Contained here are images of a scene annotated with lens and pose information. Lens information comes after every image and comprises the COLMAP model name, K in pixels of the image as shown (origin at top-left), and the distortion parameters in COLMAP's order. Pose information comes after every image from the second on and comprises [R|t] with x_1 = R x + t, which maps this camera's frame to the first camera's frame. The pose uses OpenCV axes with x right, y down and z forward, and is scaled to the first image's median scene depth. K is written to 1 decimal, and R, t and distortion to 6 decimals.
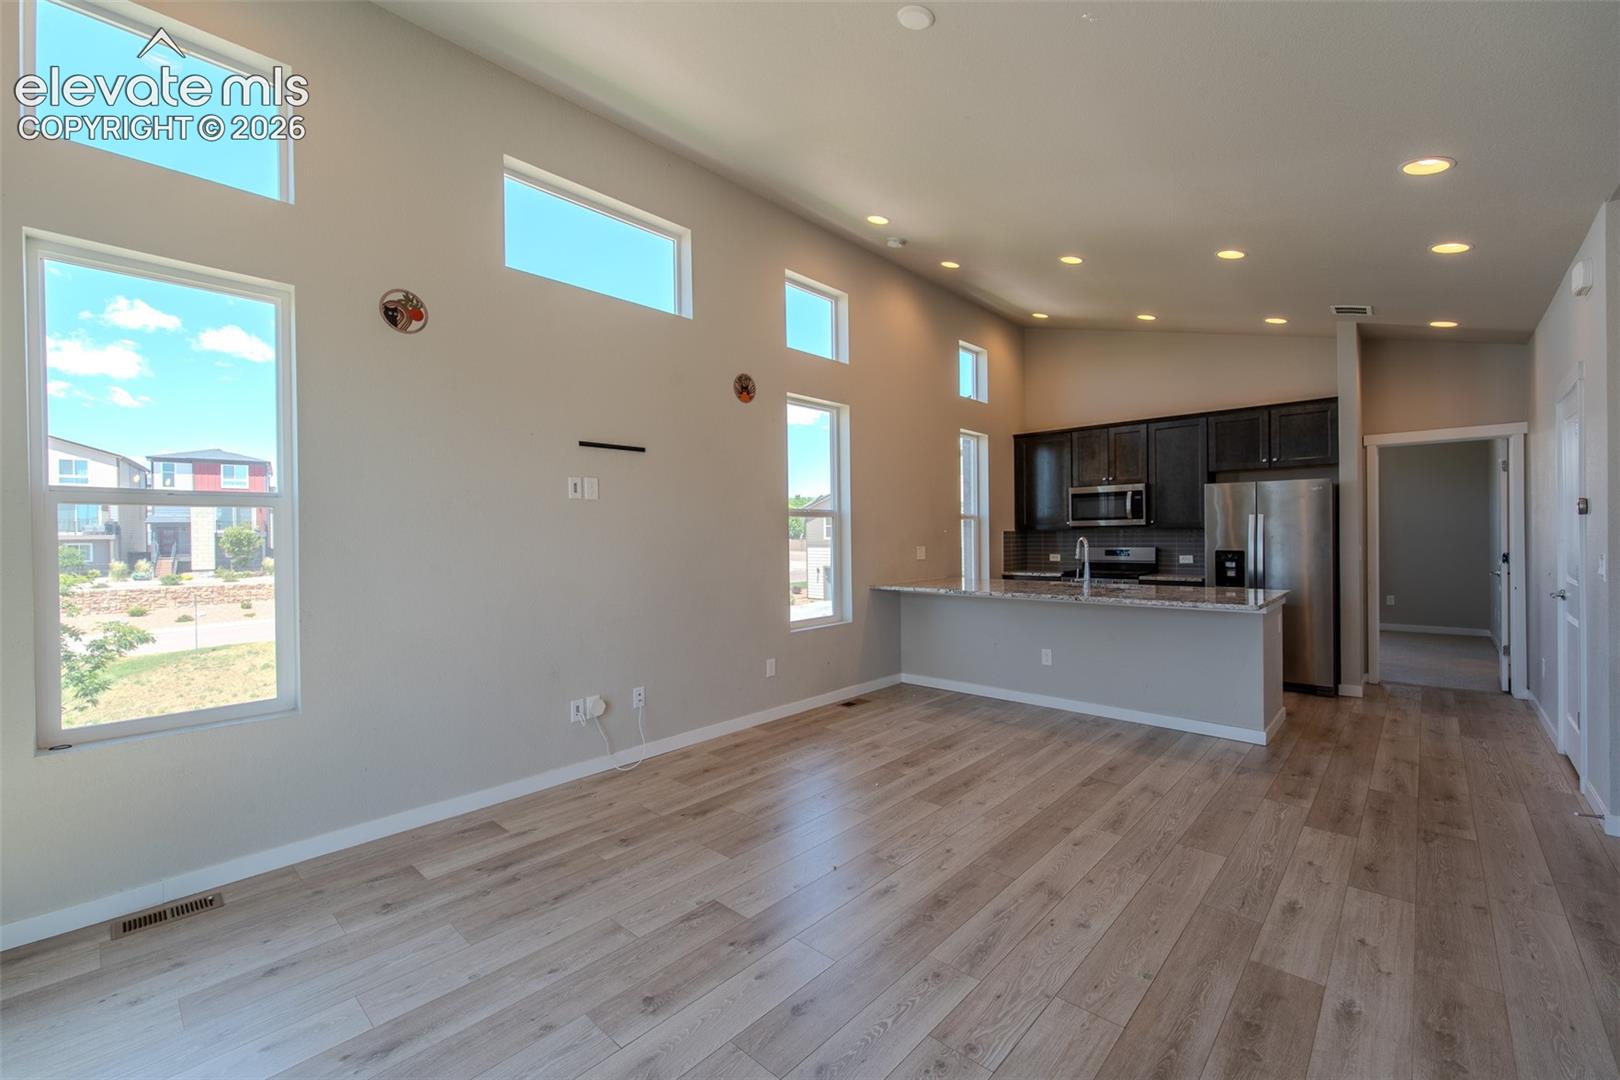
lens RADIAL K [[668.1, 0, 810.0], [0, 668.1, 540.0], [0, 0, 1]] dist [0.000412, -0.000332]
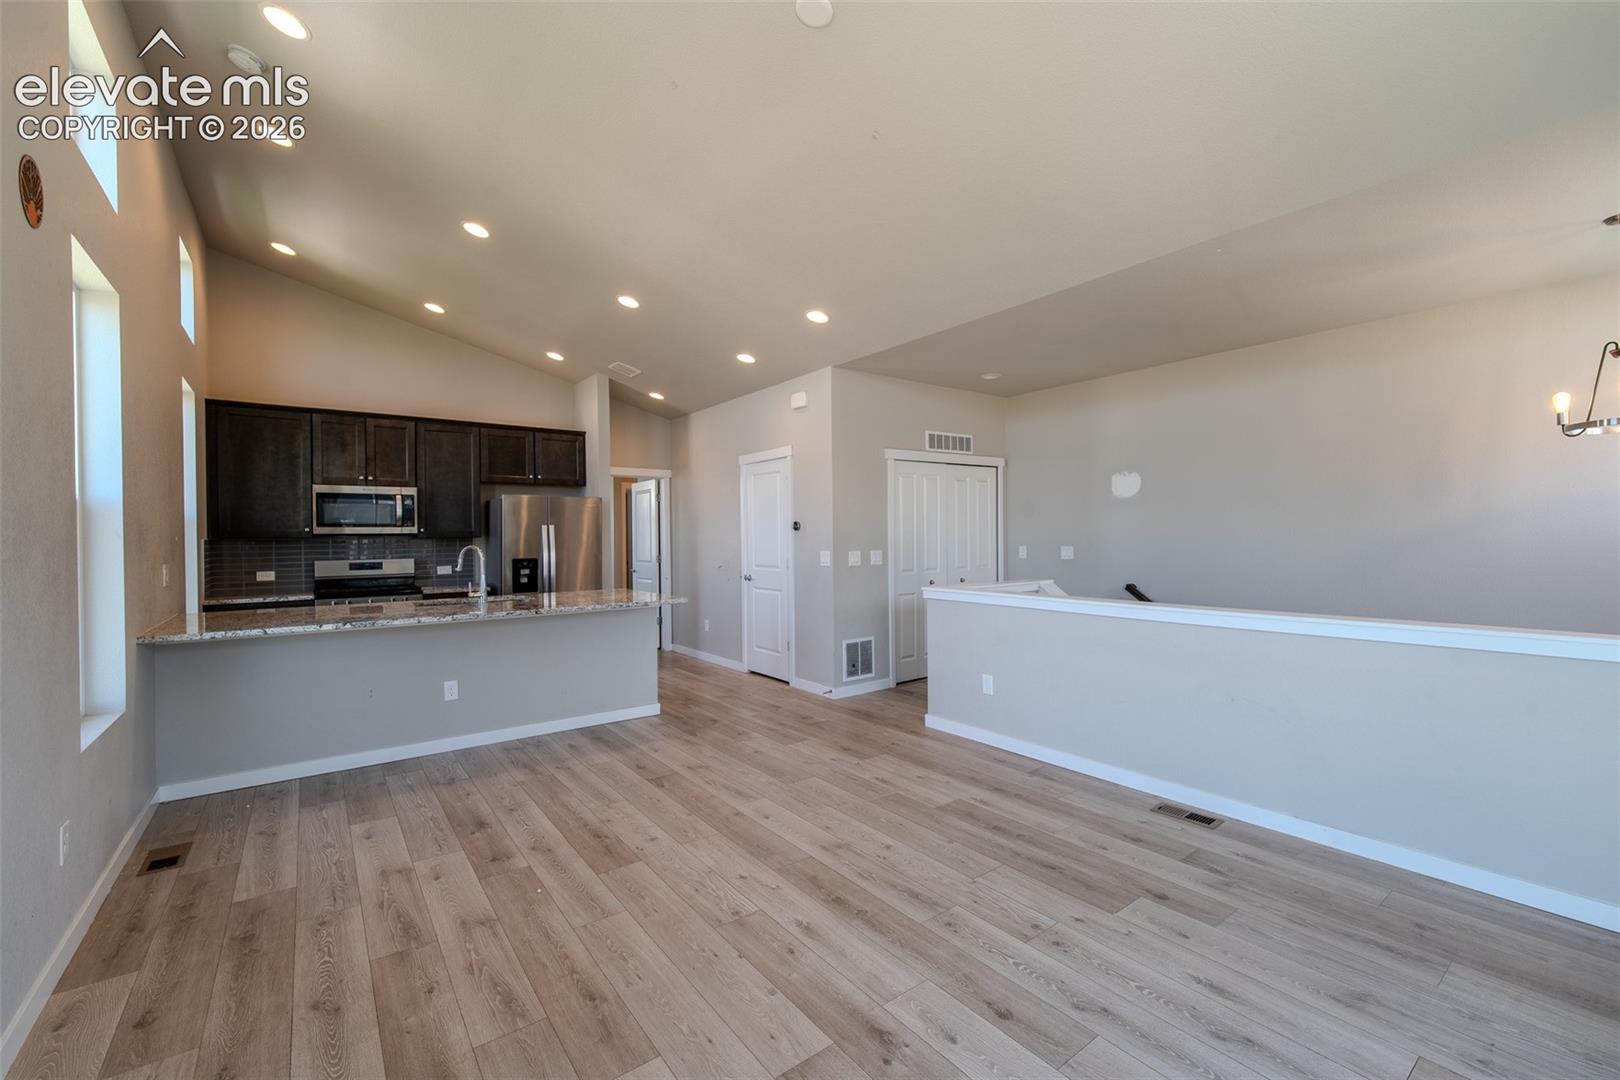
lens RADIAL K [[667.3, 0, 820.4], [0, 667.3, 542.4], [0, 0, 1]] dist [0.002965, -0.000172]
pose [[0.171157, 0.001626, 0.985242, -0.308999], [0.014534, 0.999886, -0.004175, 0.001163], [-0.985137, 0.015034, 0.171114, 0.323268]]
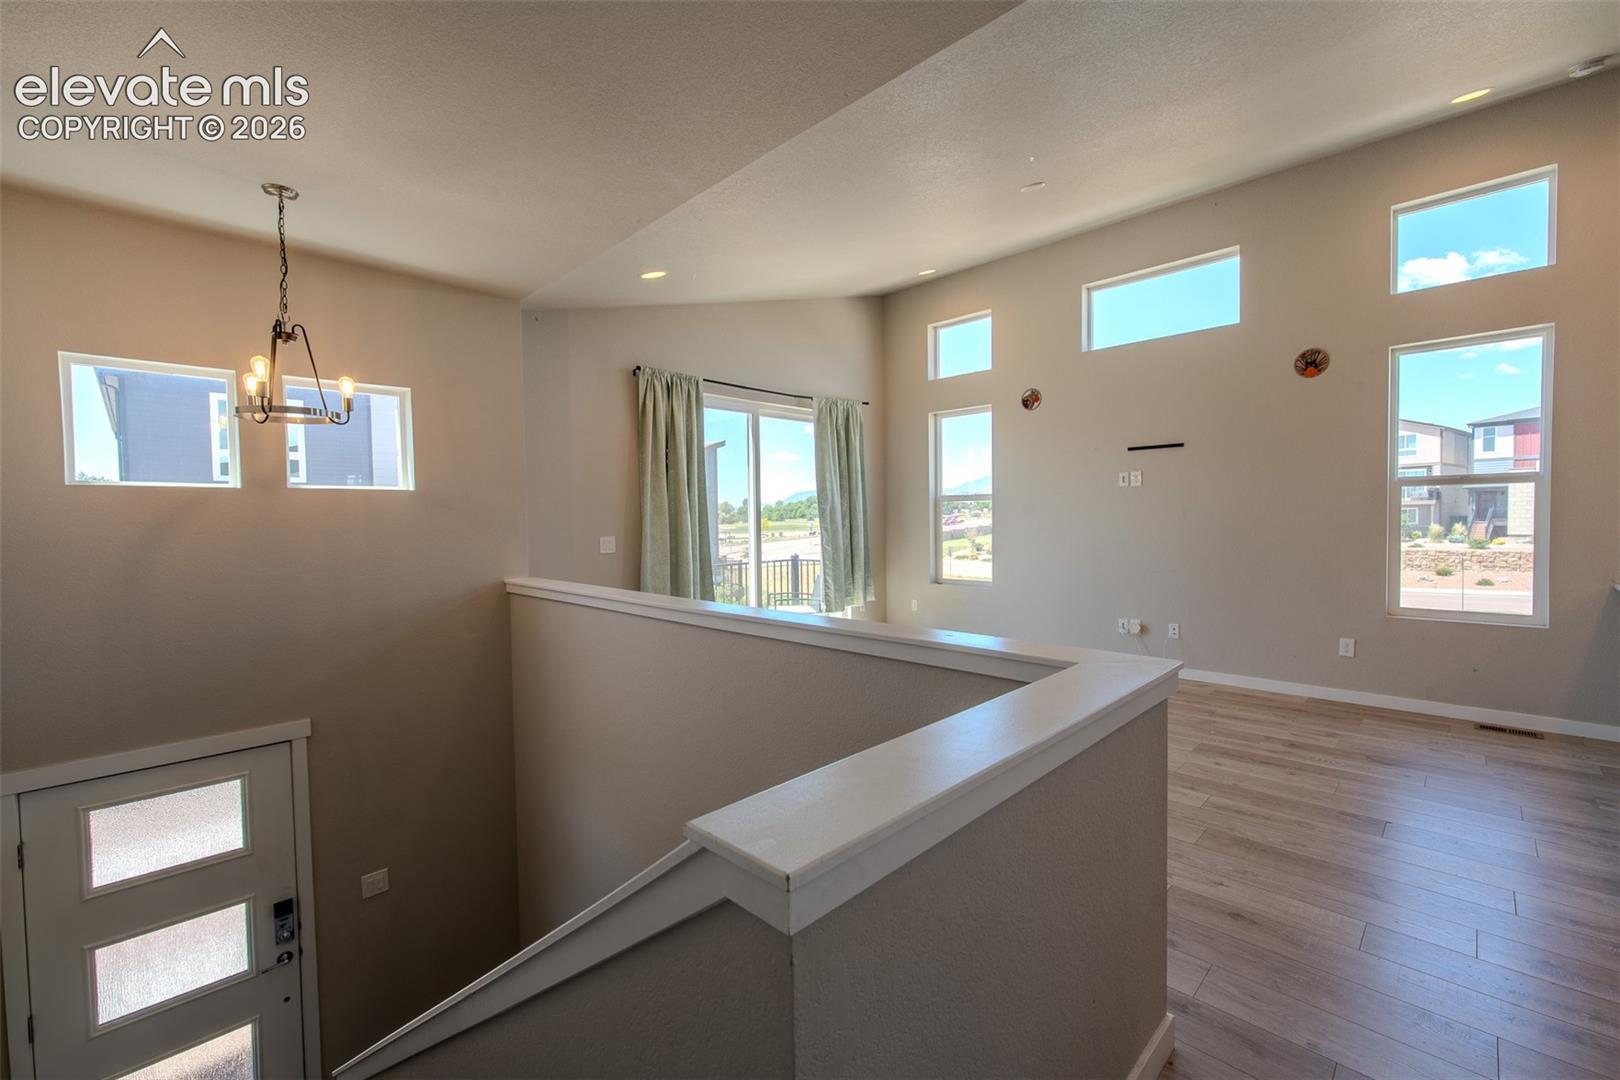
lens RADIAL K [[670.6, 0, 816.6], [0, 670.6, 539.0], [0, 0, 1]] dist [-0.000555, -0.000217]
pose [[-0.036345, 0.044461, -0.998350, 0.696013], [0.008819, 0.998985, 0.044169, -0.009616], [0.999300, -0.007199, -0.036700, 0.209670]]
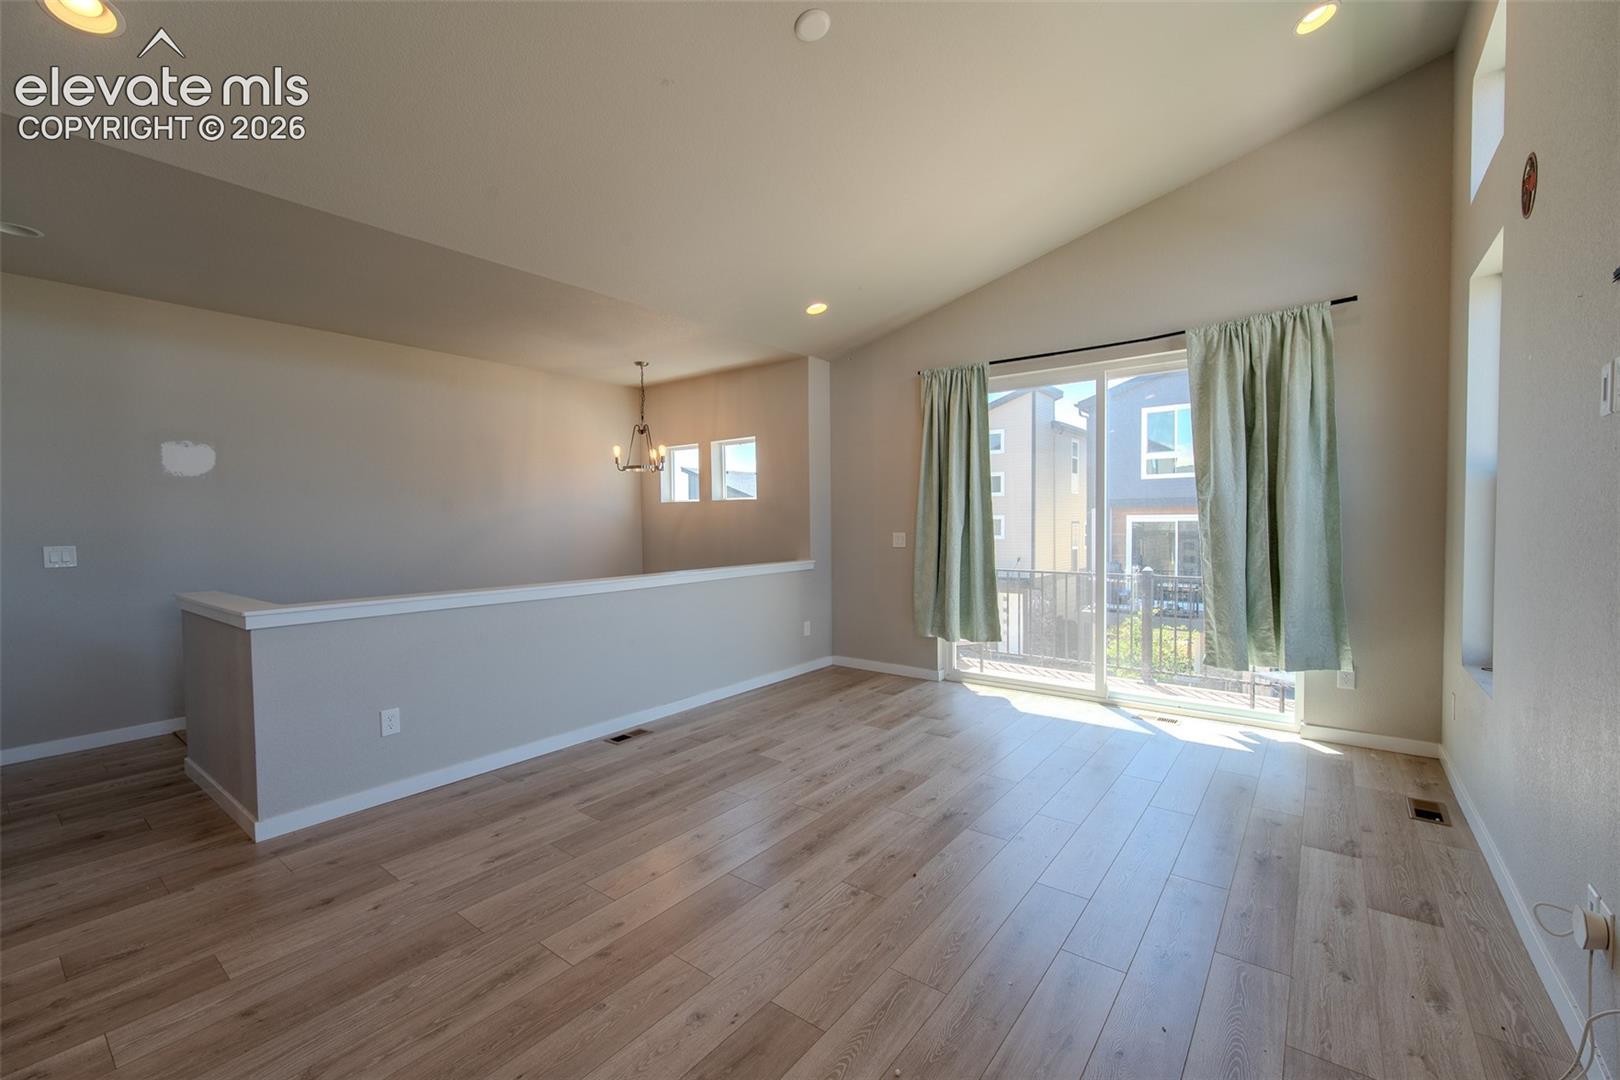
lens RADIAL K [[664.8, 0, 811.7], [0, 664.8, 540.7], [0, 0, 1]] dist [0.003525, -0.000181]
pose [[-0.995812, 0.025515, -0.087793, 0.105267], [0.022095, 0.998967, 0.039702, -0.005973], [0.088716, 0.037596, -0.995347, 0.800018]]
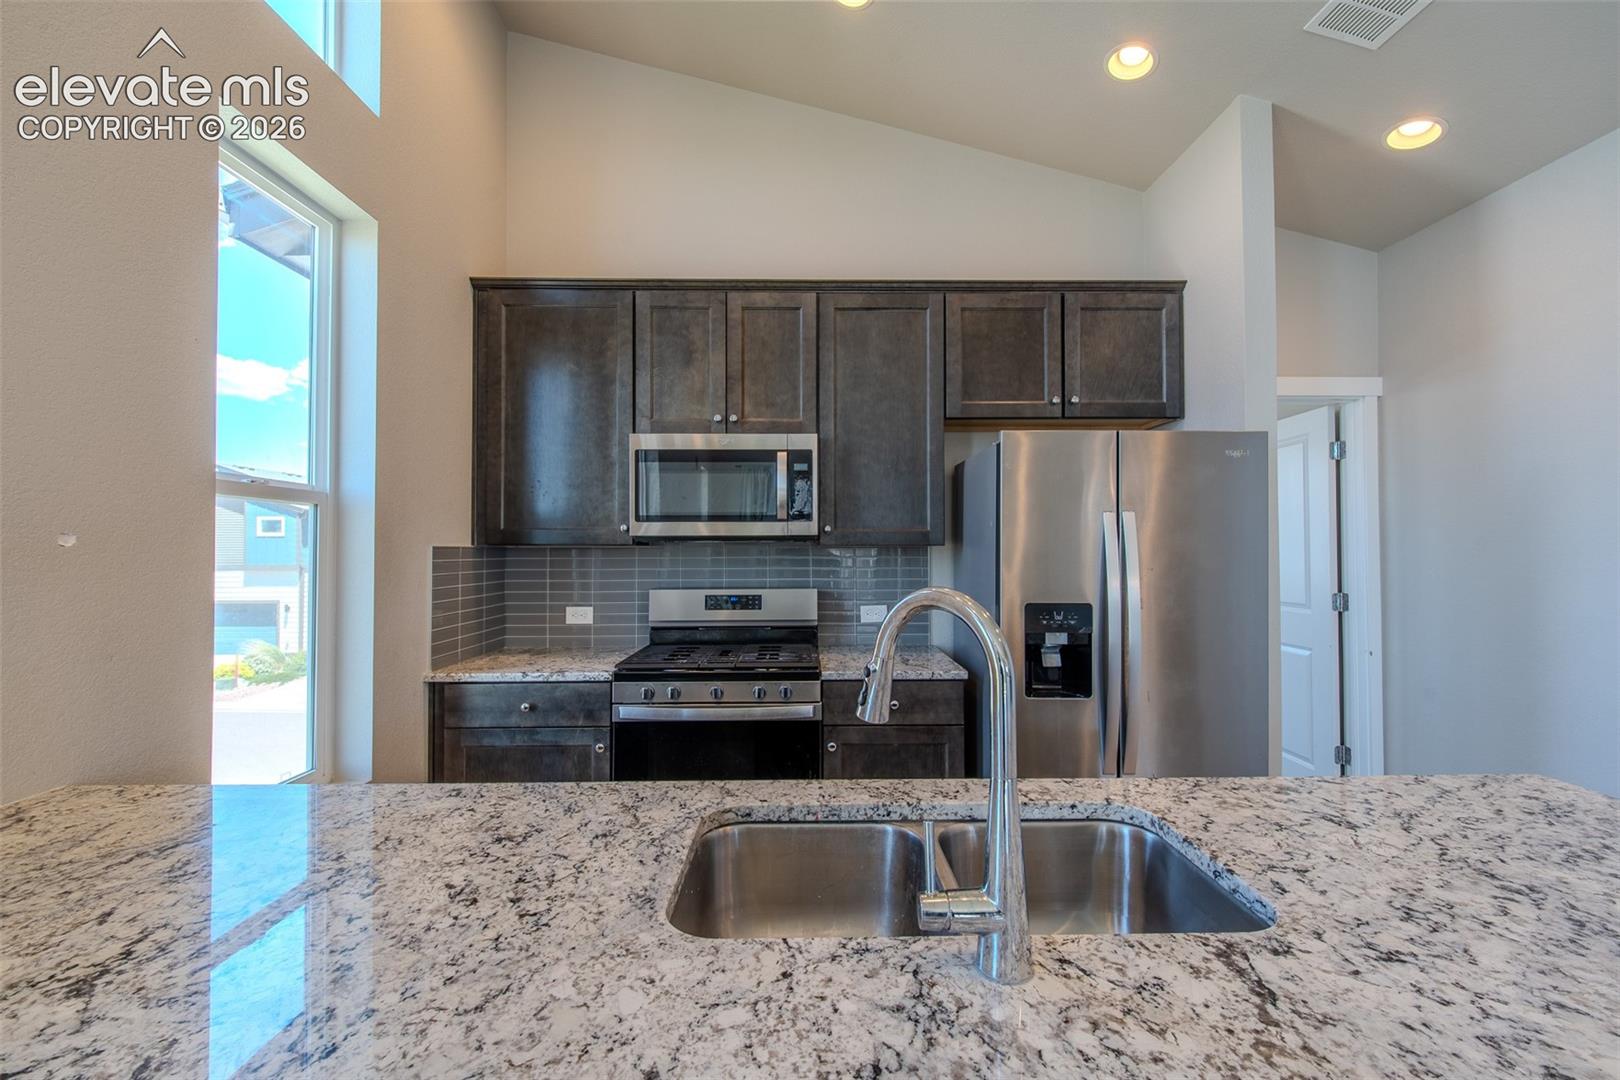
lens RADIAL K [[670.5, 0, 814.6], [0, 670.5, 537.7], [0, 0, 1]] dist [0.003194, 0.000121]
pose [[0.724797, 0.024163, 0.688538, 0.232546], [-0.001892, 0.999451, -0.033082, -0.008537], [-0.688960, 0.022675, 0.724445, 0.741213]]
